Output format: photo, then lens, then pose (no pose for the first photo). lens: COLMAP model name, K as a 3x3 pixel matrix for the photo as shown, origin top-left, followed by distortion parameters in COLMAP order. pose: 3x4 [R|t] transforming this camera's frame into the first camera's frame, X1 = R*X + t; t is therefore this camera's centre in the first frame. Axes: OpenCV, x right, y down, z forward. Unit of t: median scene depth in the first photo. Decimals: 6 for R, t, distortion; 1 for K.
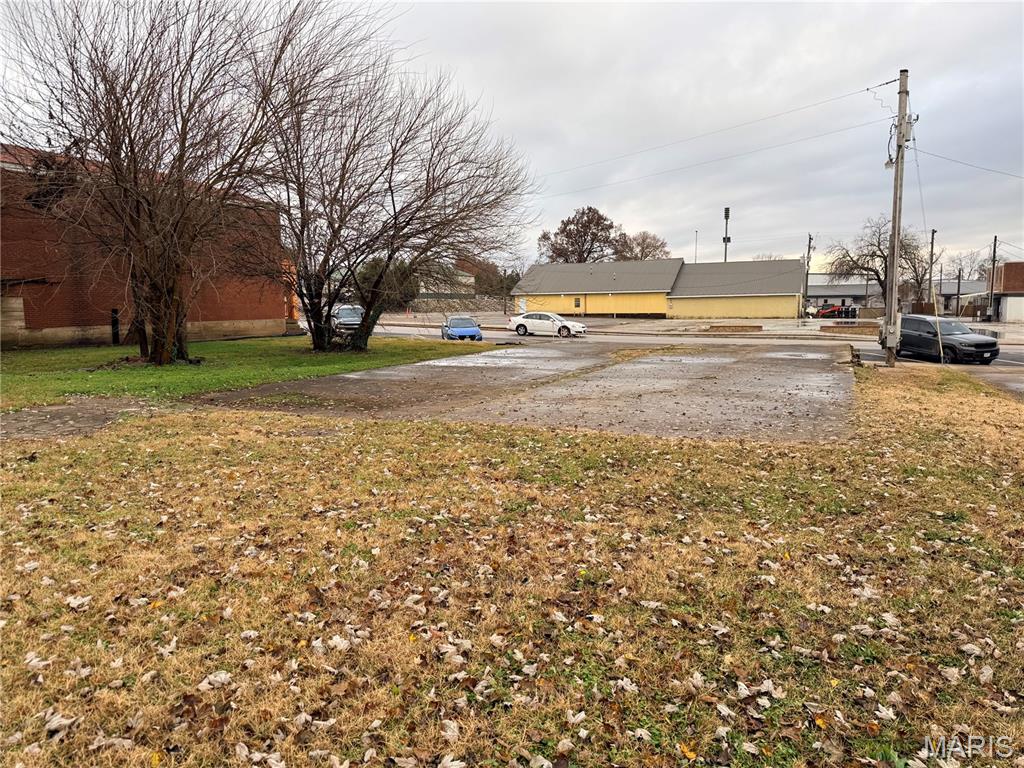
lens RADIAL K [[715.6, 0, 515.6], [0, 715.6, 386.7], [0, 0, 1]] dist [0.030375, -0.039724]
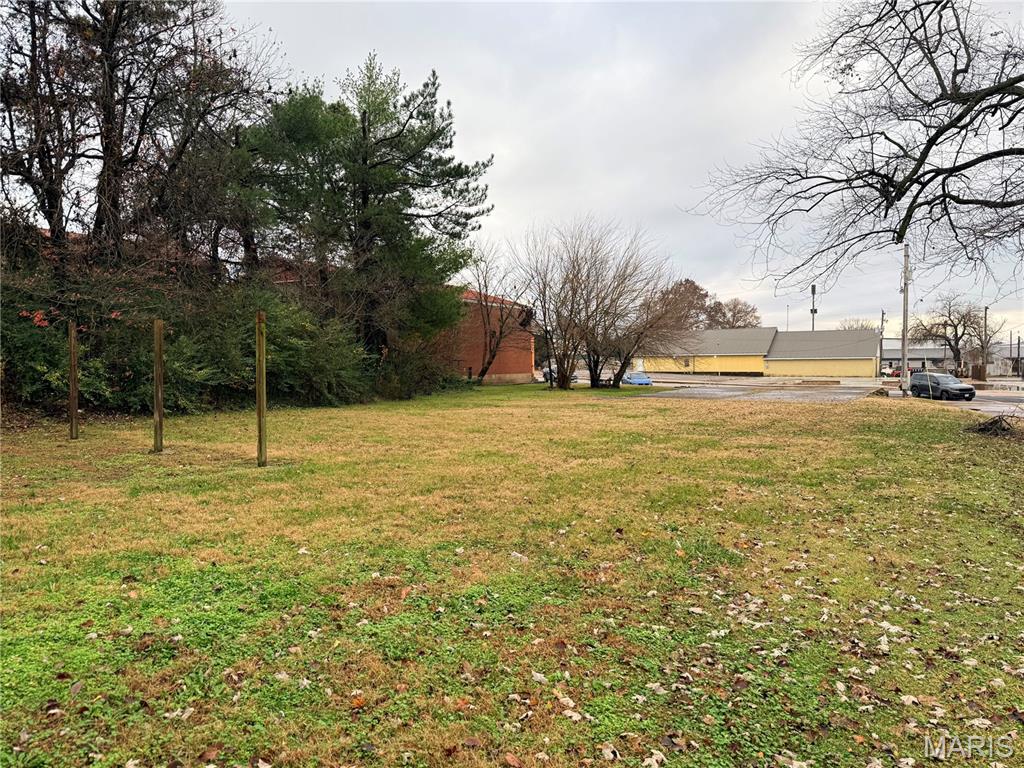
lens RADIAL K [[715.6, 0, 506.9], [0, 715.6, 382.4], [0, 0, 1]] dist [0.030375, -0.039724]
pose [[0.992476, 0.008611, -0.122139, -0.068825], [-0.019287, 0.996065, -0.086501, 0.027522], [0.120913, 0.088205, 0.988736, -0.245898]]
